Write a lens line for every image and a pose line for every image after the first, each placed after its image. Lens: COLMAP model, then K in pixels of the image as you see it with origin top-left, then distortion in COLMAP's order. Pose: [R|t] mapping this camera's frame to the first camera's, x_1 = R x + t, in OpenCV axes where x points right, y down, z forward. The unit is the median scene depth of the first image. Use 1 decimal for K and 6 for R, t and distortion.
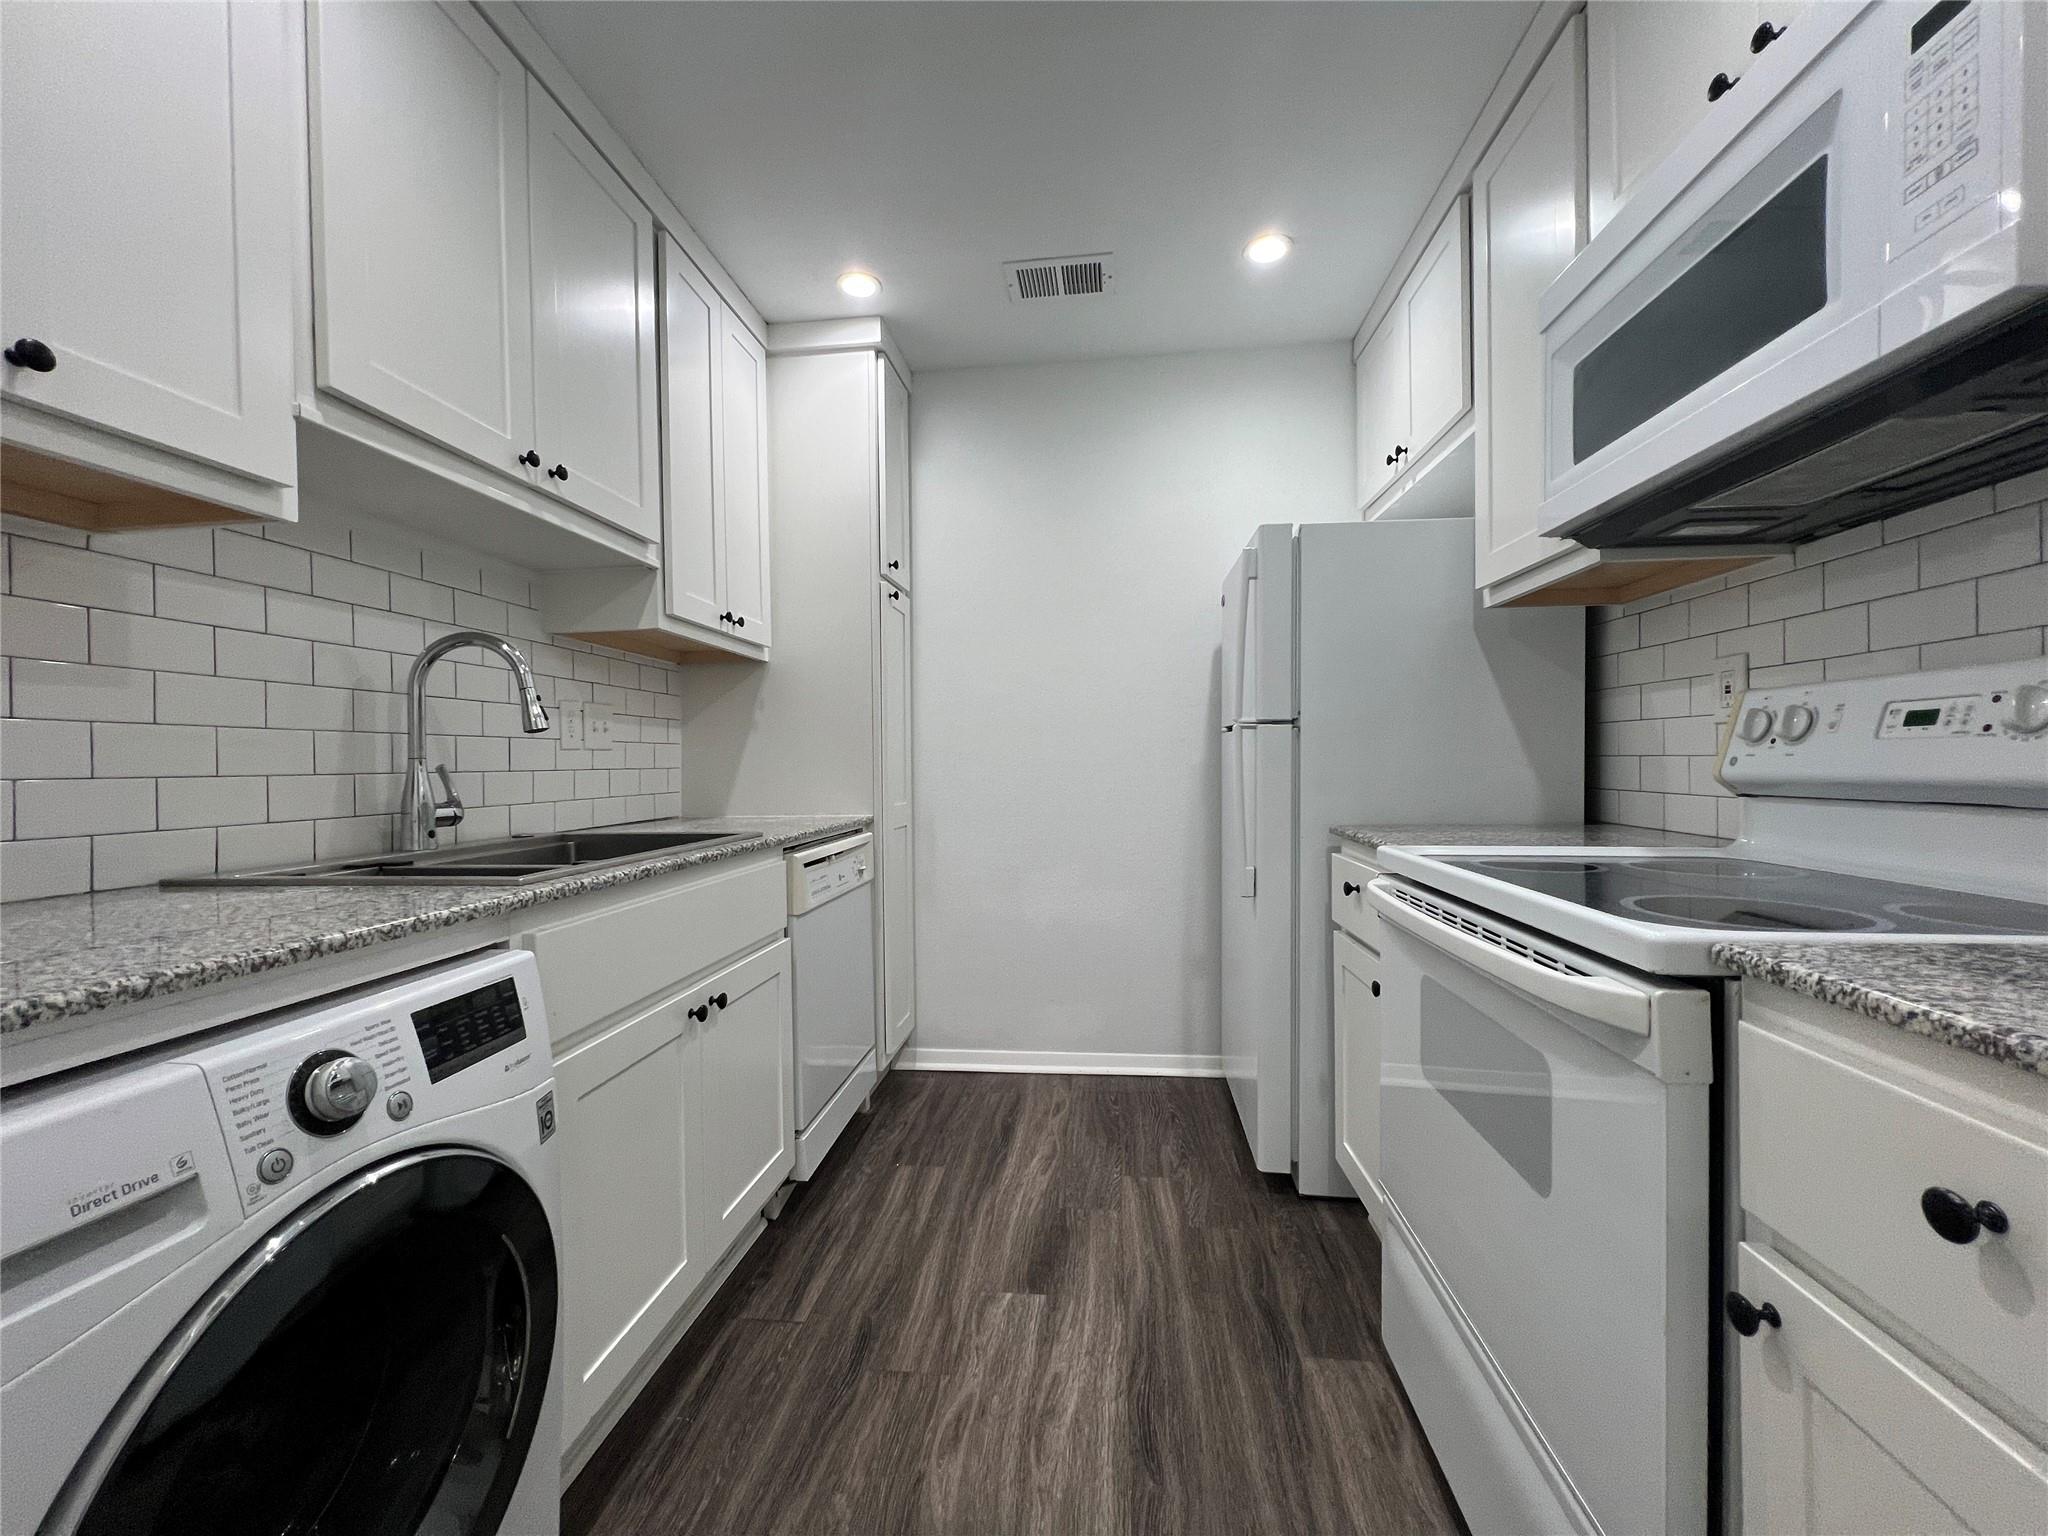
lens RADIAL K [[821.3, 0, 1024.2], [0, 821.3, 770.7], [0, 0, 1]] dist [-0.003000, 0.001636]
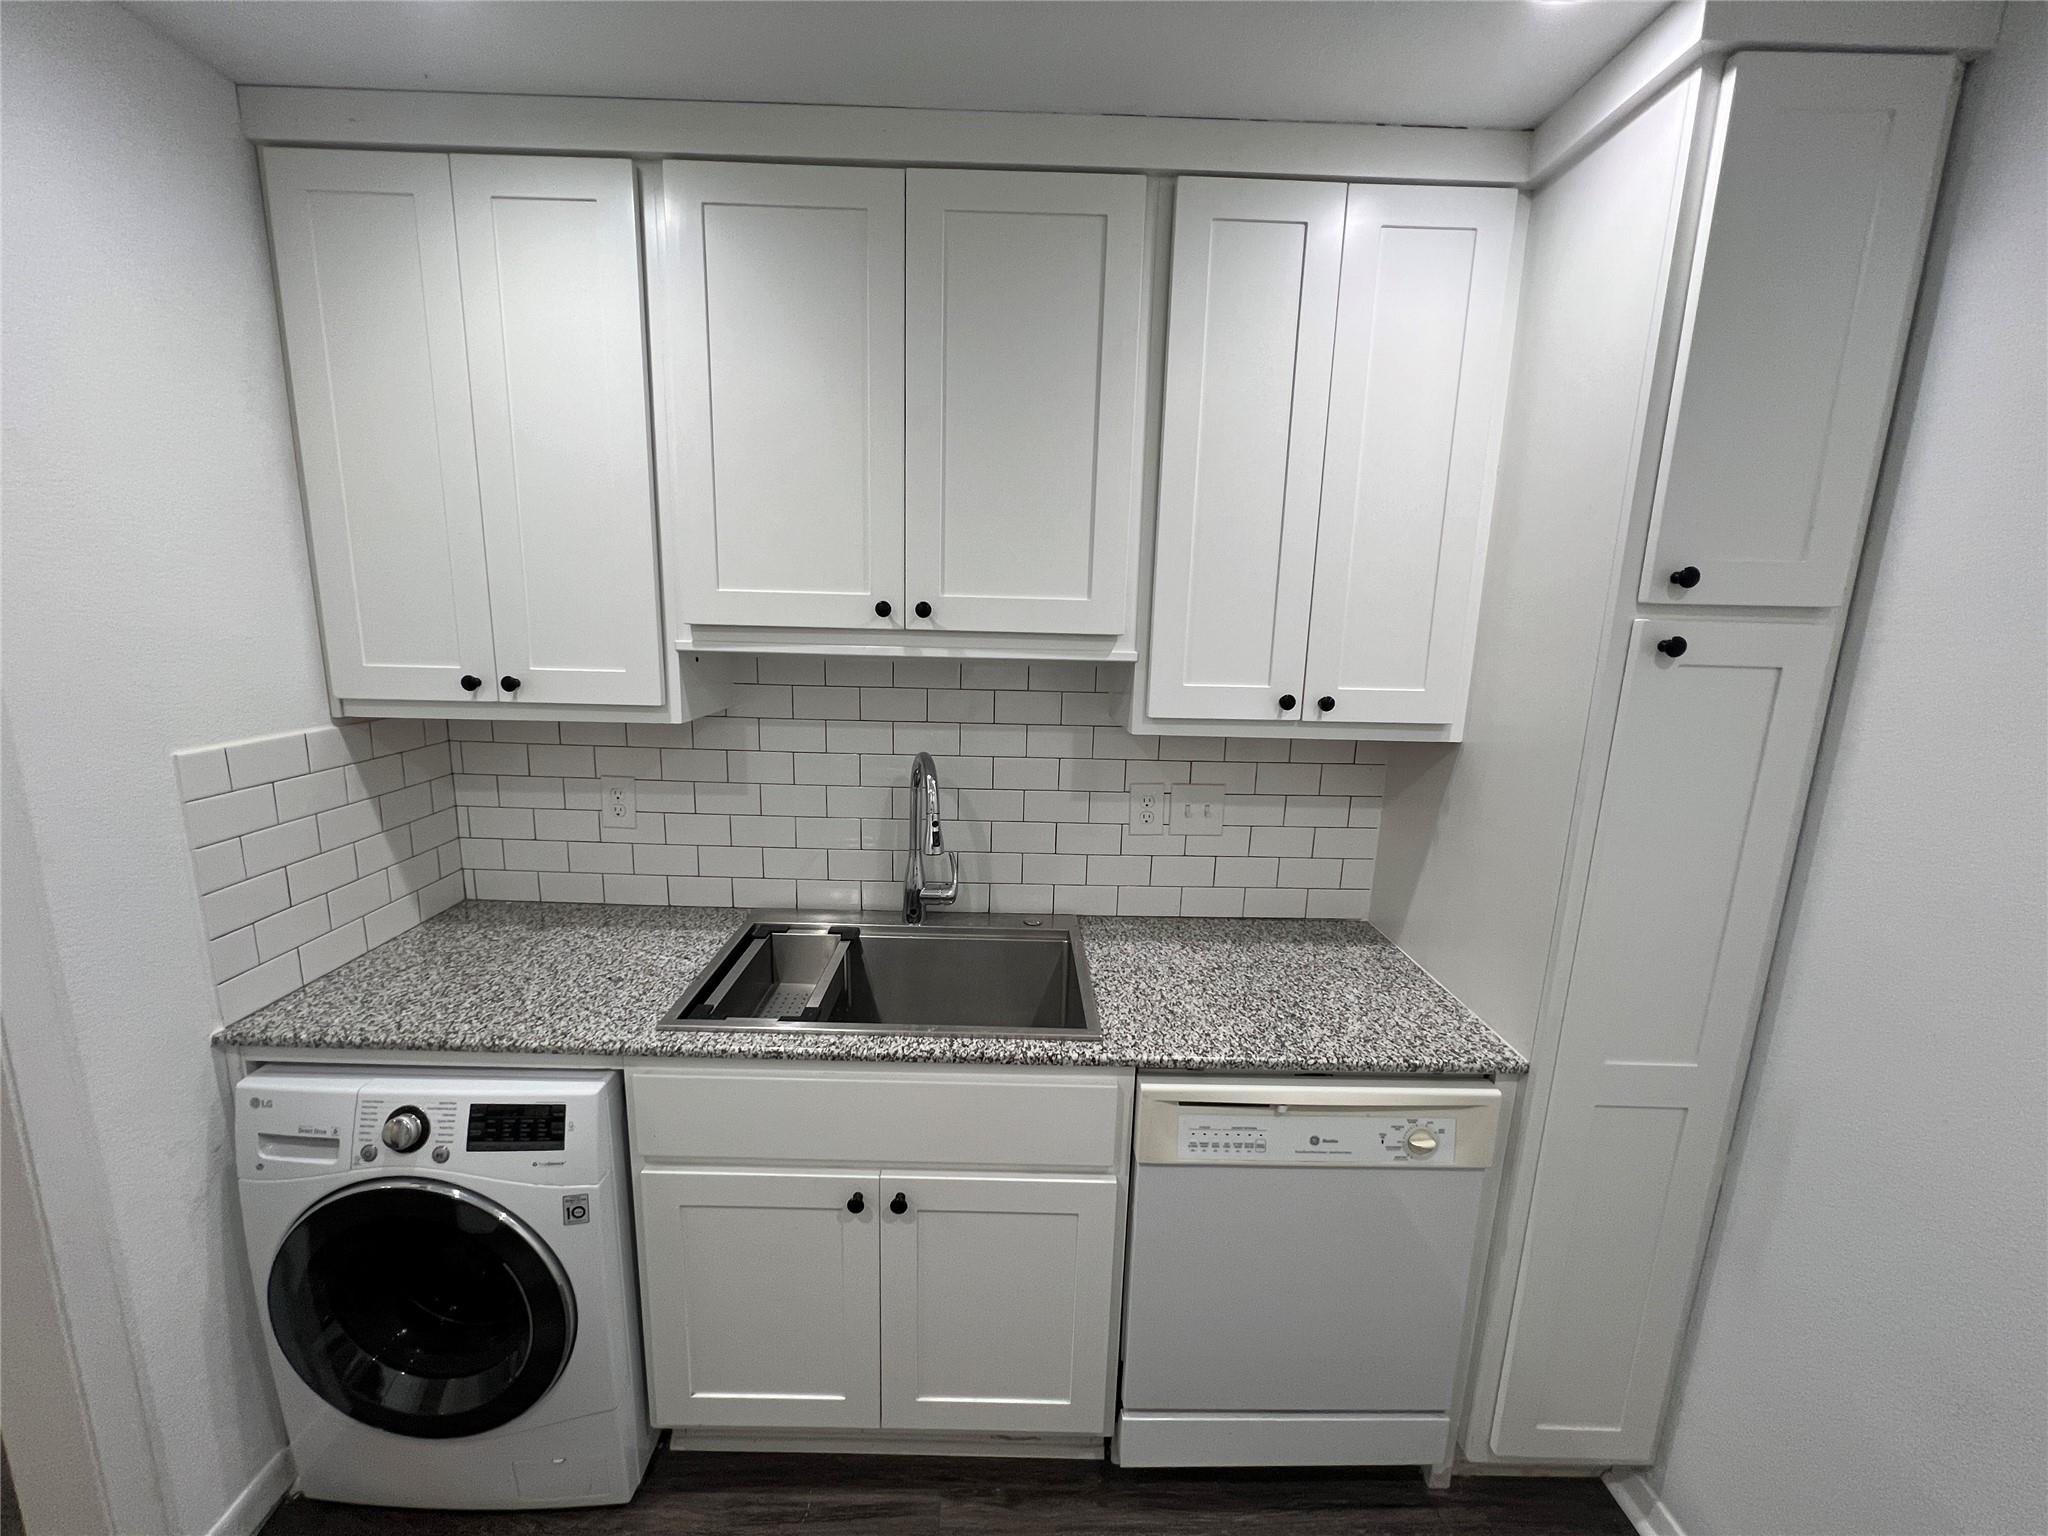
lens RADIAL K [[821.3, 0, 1024.1], [0, 821.3, 769.2], [0, 0, 1]] dist [-0.003000, 0.001636]
pose [[0.116286, 0.212516, -0.970214, 0.587106], [-0.038365, 0.977073, 0.209420, -0.531215], [0.992475, 0.012870, 0.121773, 1.376449]]
